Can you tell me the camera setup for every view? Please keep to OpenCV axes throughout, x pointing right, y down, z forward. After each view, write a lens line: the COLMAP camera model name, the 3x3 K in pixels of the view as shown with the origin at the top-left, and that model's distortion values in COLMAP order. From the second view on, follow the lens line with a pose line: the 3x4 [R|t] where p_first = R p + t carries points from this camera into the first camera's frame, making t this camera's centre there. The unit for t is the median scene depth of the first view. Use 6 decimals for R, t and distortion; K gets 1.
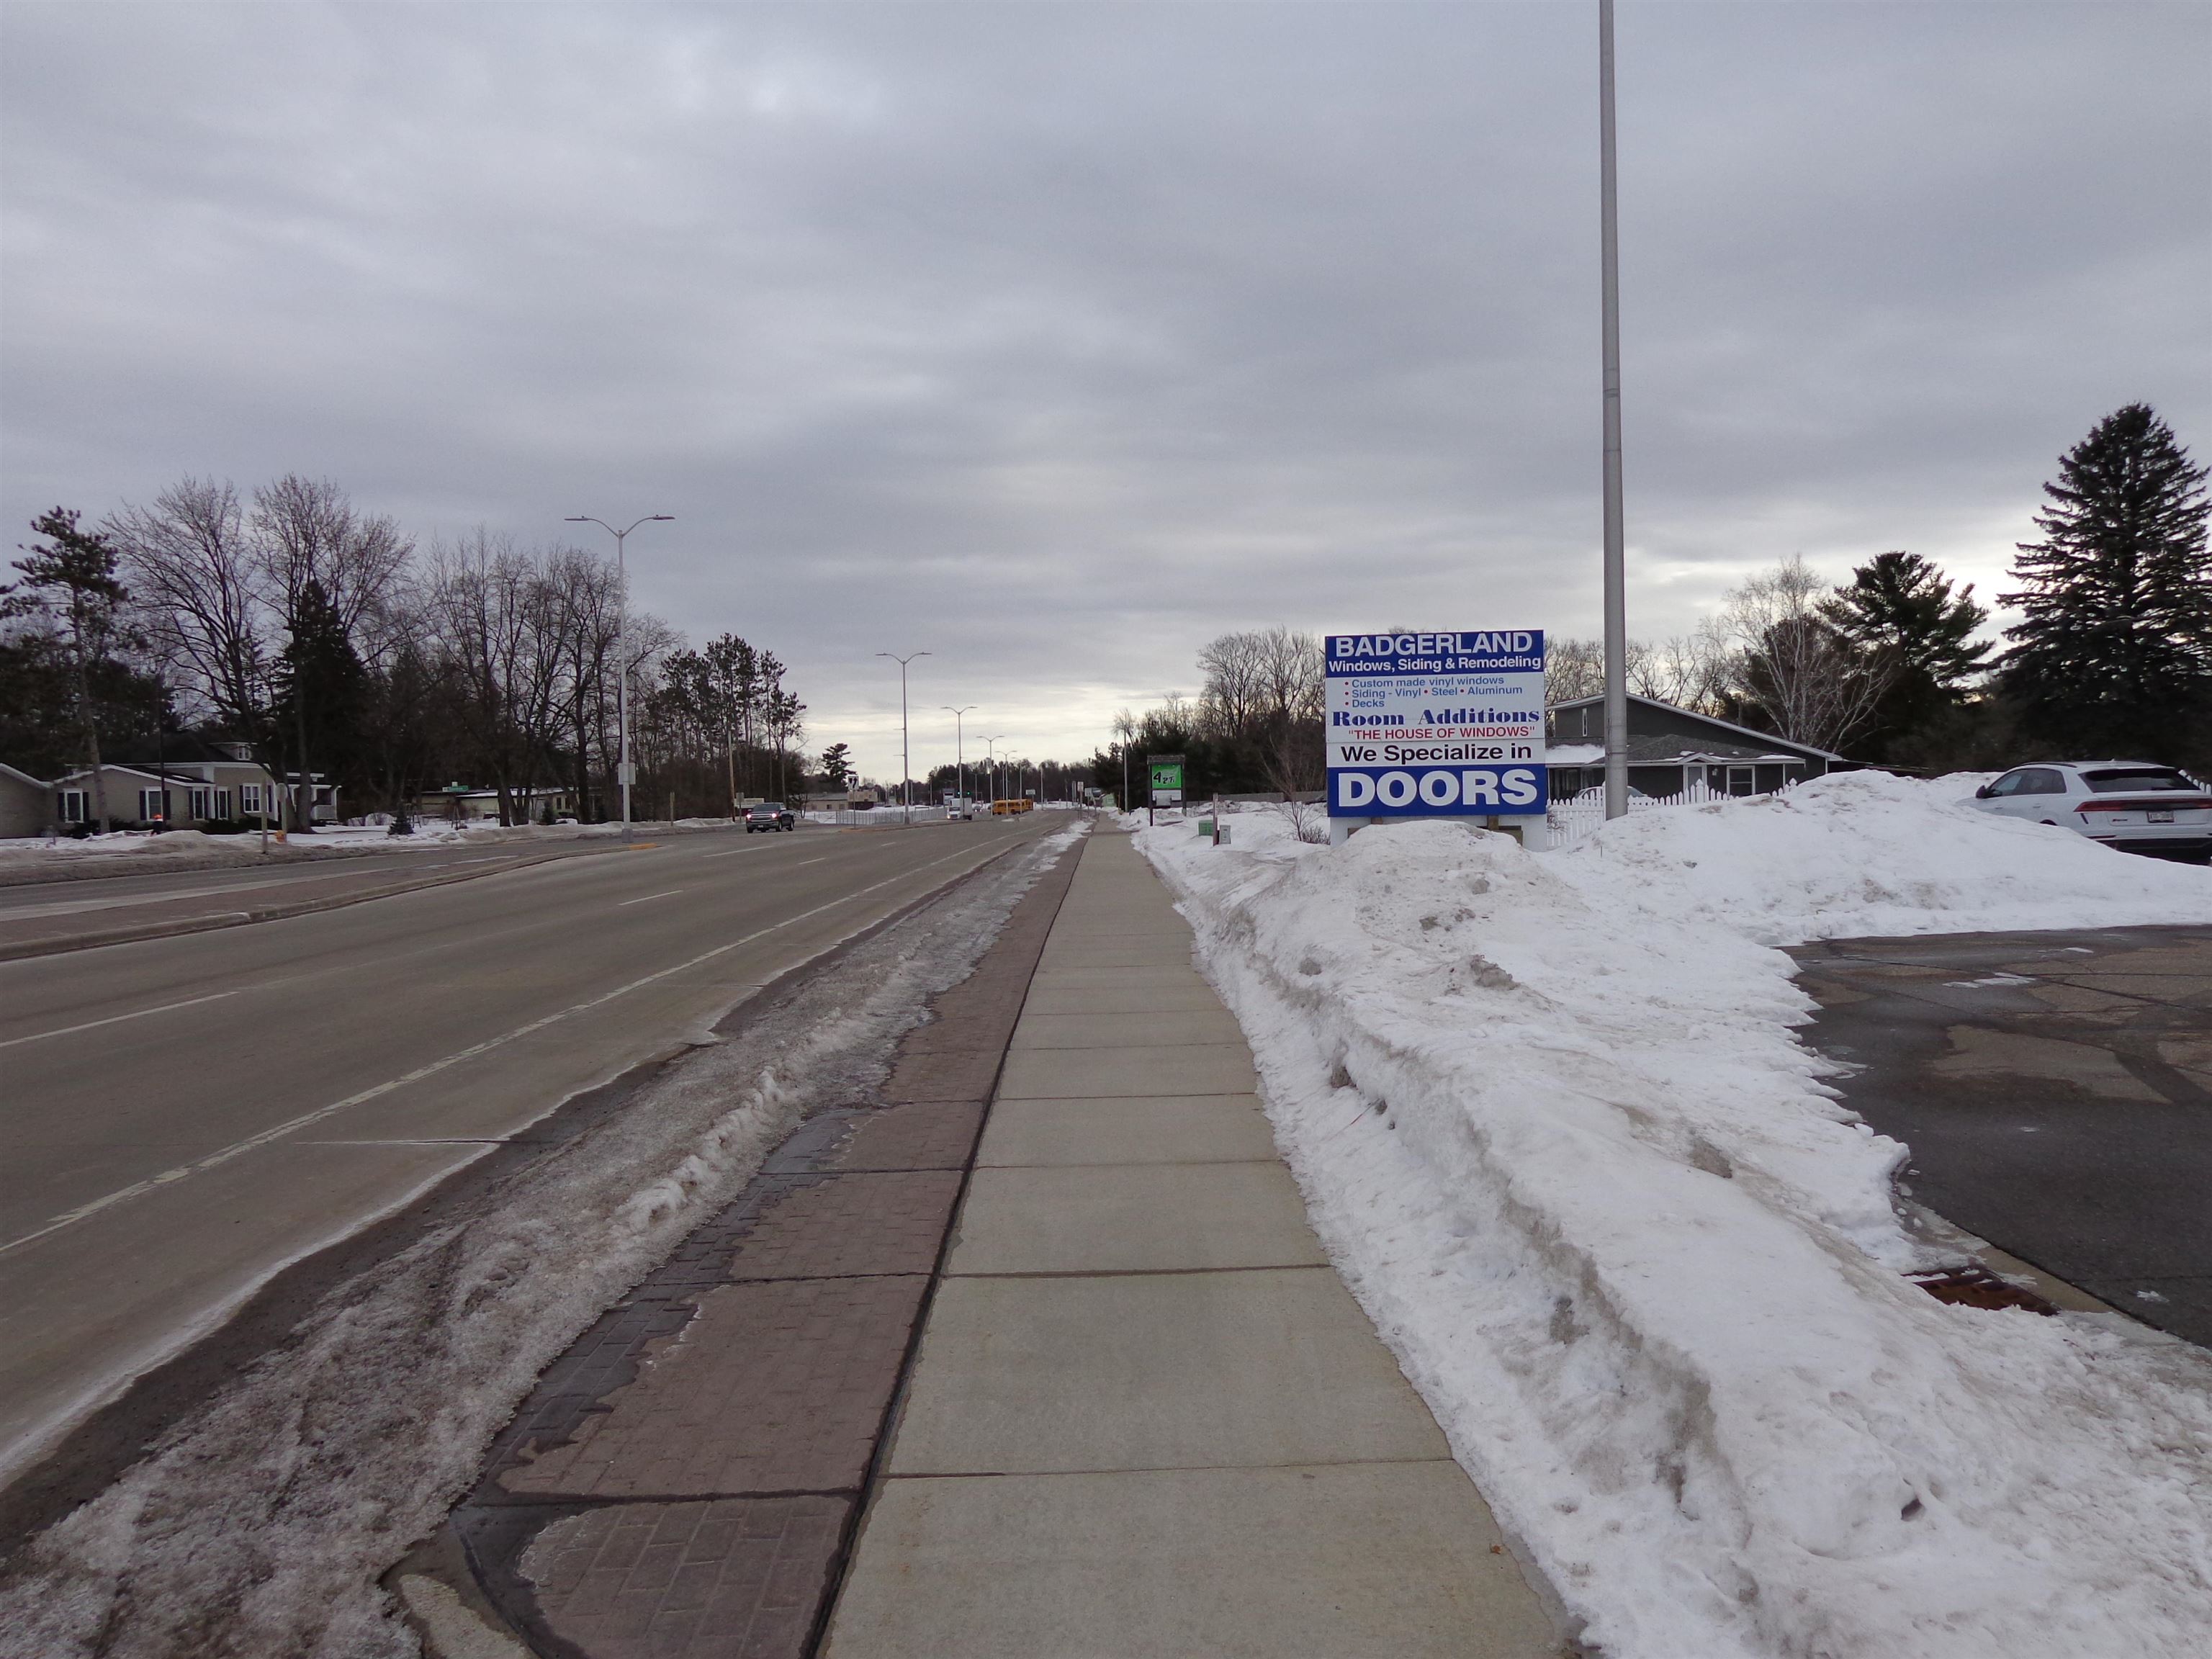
lens RADIAL K [[1558.3, 0, 1103.5], [0, 1558.3, 839.2], [0, 0, 1]] dist [-0.014715, -0.000355]
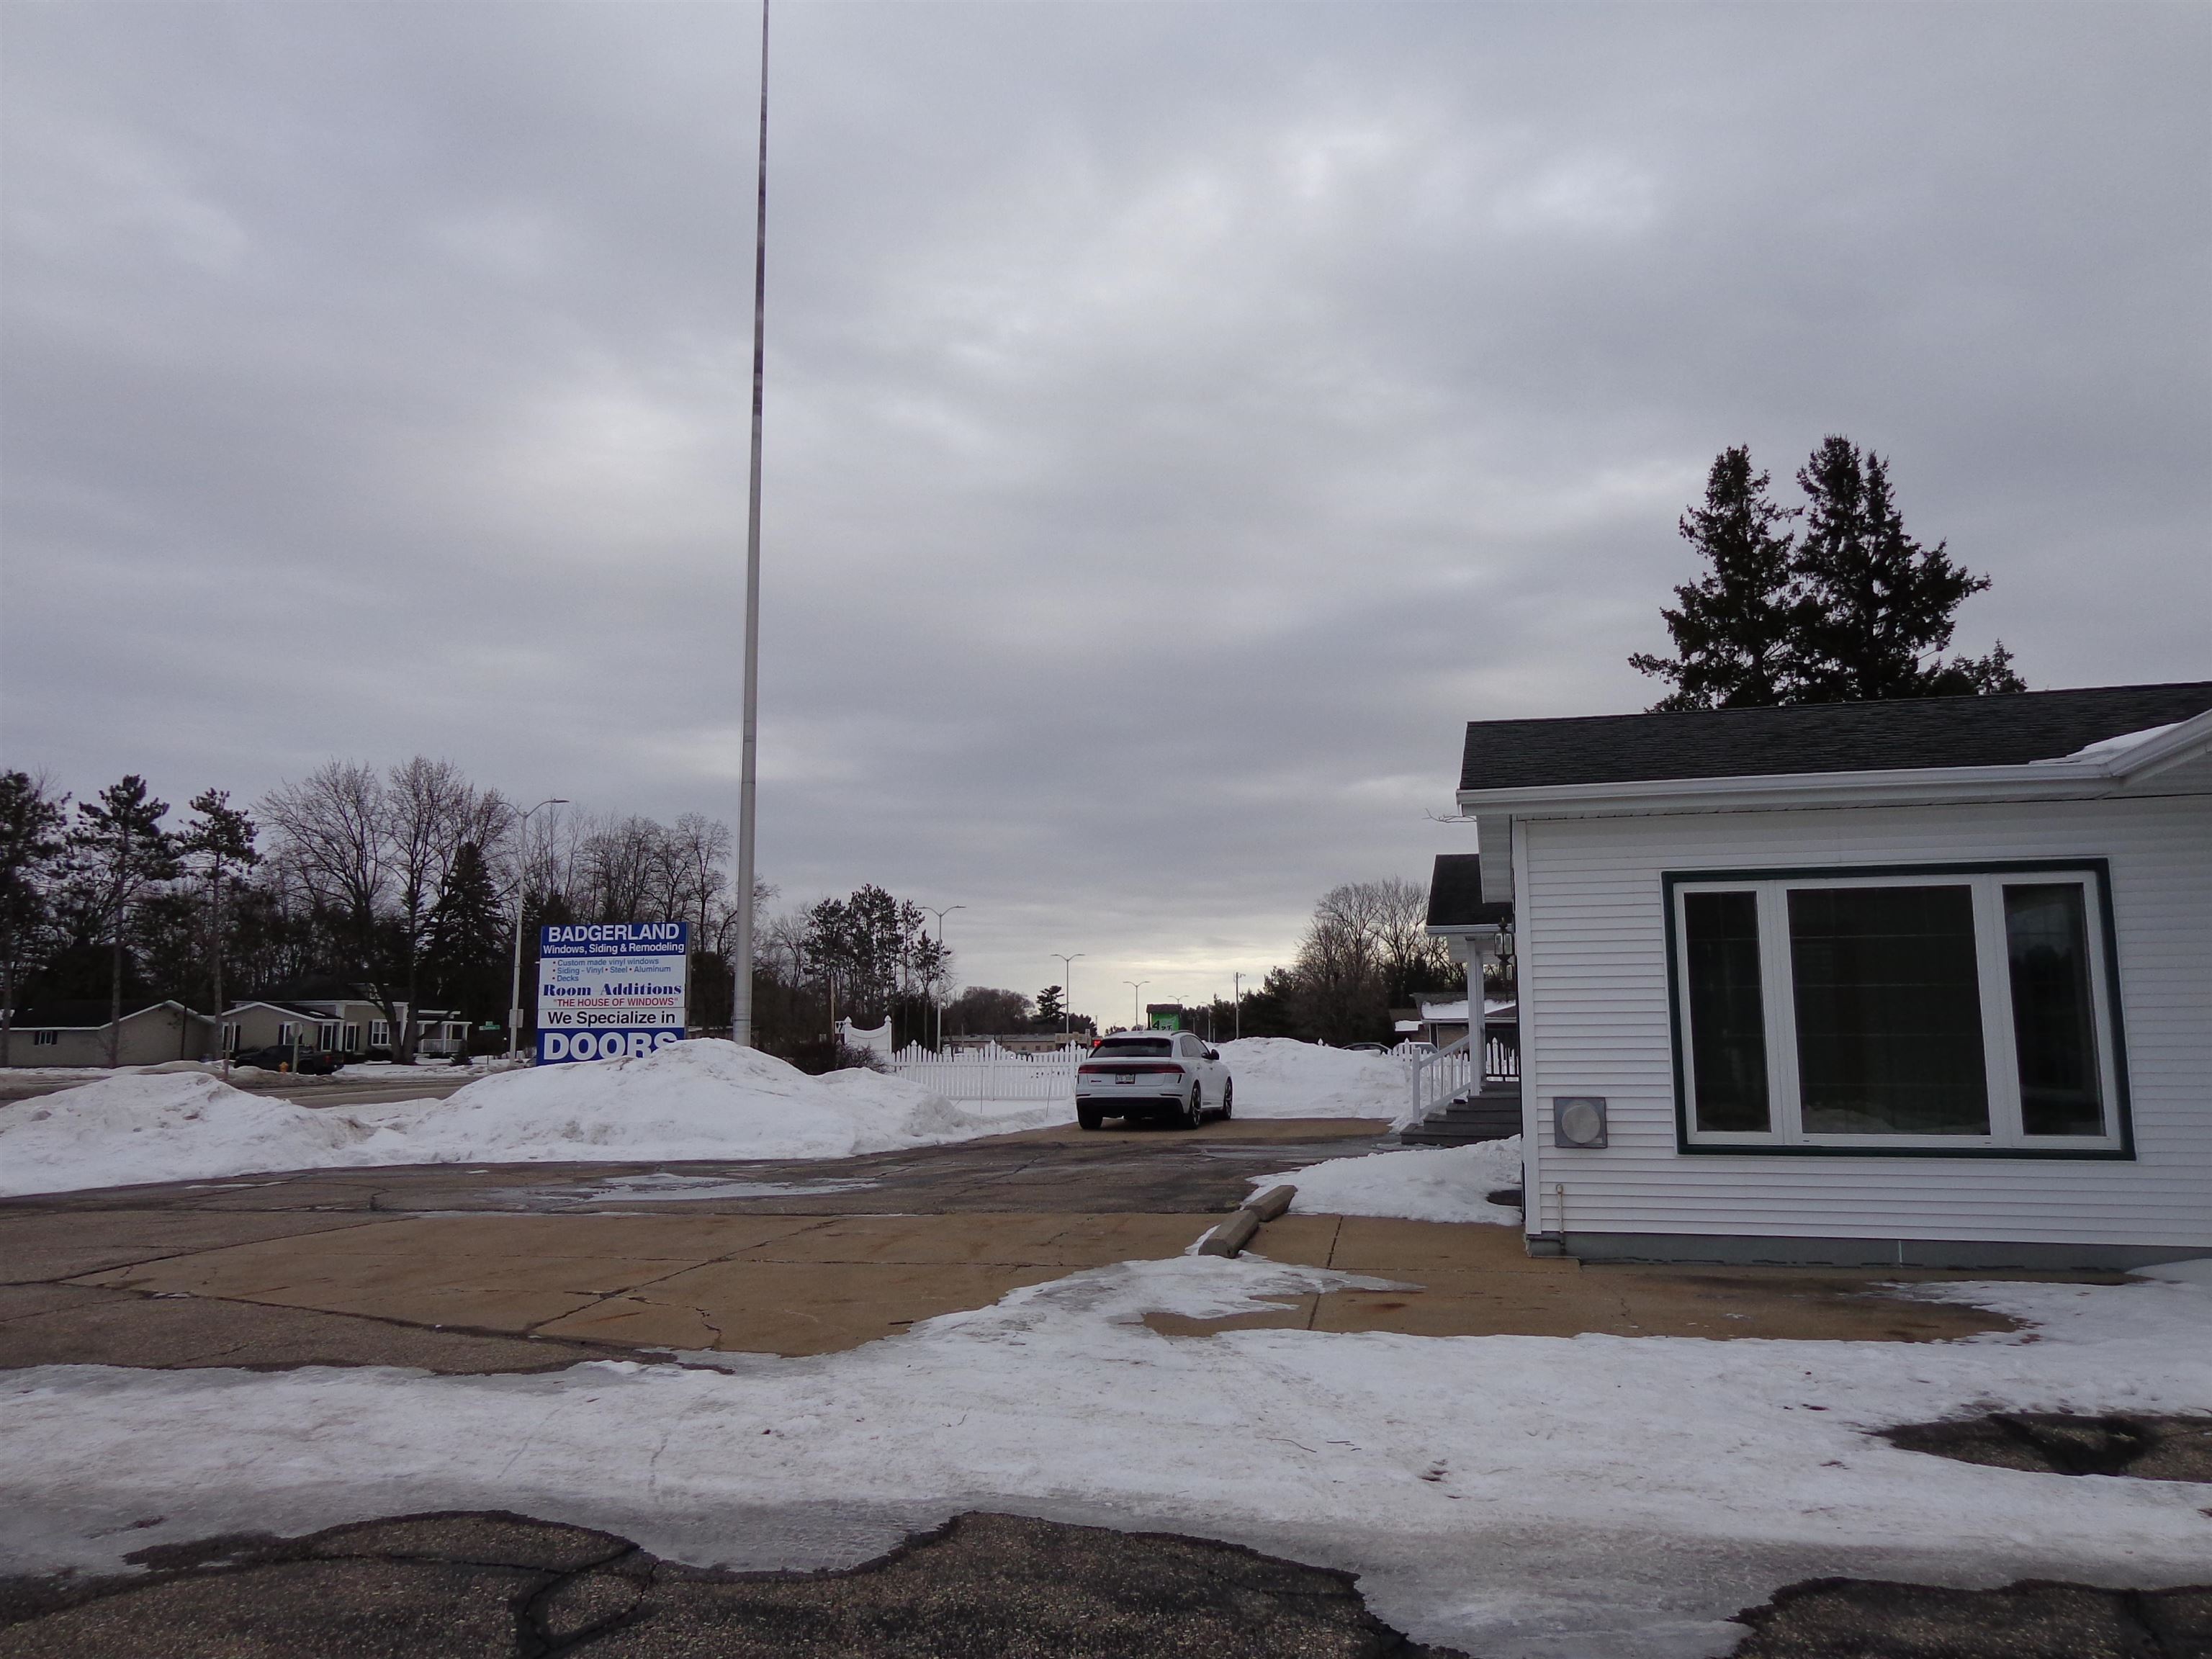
lens RADIAL K [[1558.3, 0, 1108.3], [0, 1558.3, 832.0], [0, 0, 1]] dist [-0.014715, -0.000355]
pose [[0.984149, -0.009475, -0.177090, 0.838249], [-0.018748, 0.987418, -0.157018, -0.013284], [0.176350, 0.157849, 0.971589, -0.188483]]
